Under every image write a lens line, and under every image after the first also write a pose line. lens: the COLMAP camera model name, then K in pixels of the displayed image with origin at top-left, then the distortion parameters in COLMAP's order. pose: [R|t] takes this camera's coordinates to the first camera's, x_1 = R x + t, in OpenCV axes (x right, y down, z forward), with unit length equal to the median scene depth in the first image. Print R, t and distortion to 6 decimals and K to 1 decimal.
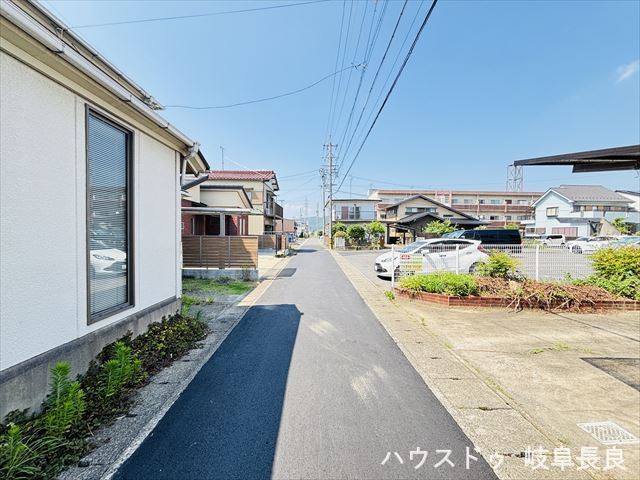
lens RADIAL K [[259.6, 0, 318.9], [0, 259.6, 239.6], [0, 0, 1]] dist [-0.000984, 0.000618]
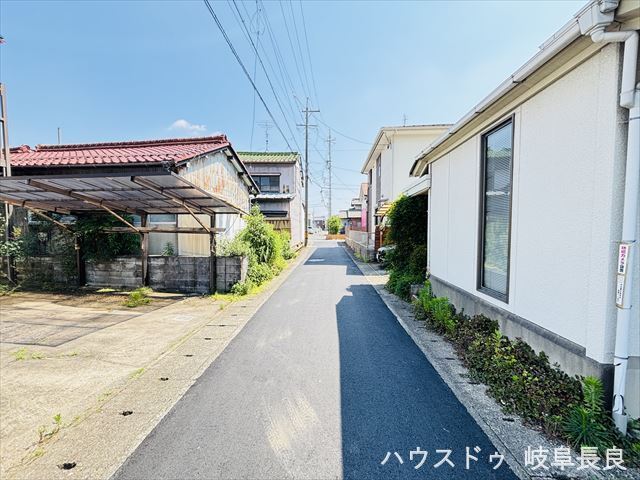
lens RADIAL K [[259.6, 0, 318.9], [0, 259.6, 239.6], [0, 0, 1]] dist [-0.000984, 0.000618]
pose [[-0.997916, -0.006767, 0.064173, -0.071565], [-0.002551, 0.997845, 0.065562, -0.026490], [-0.064479, 0.065262, -0.995783, 1.587611]]
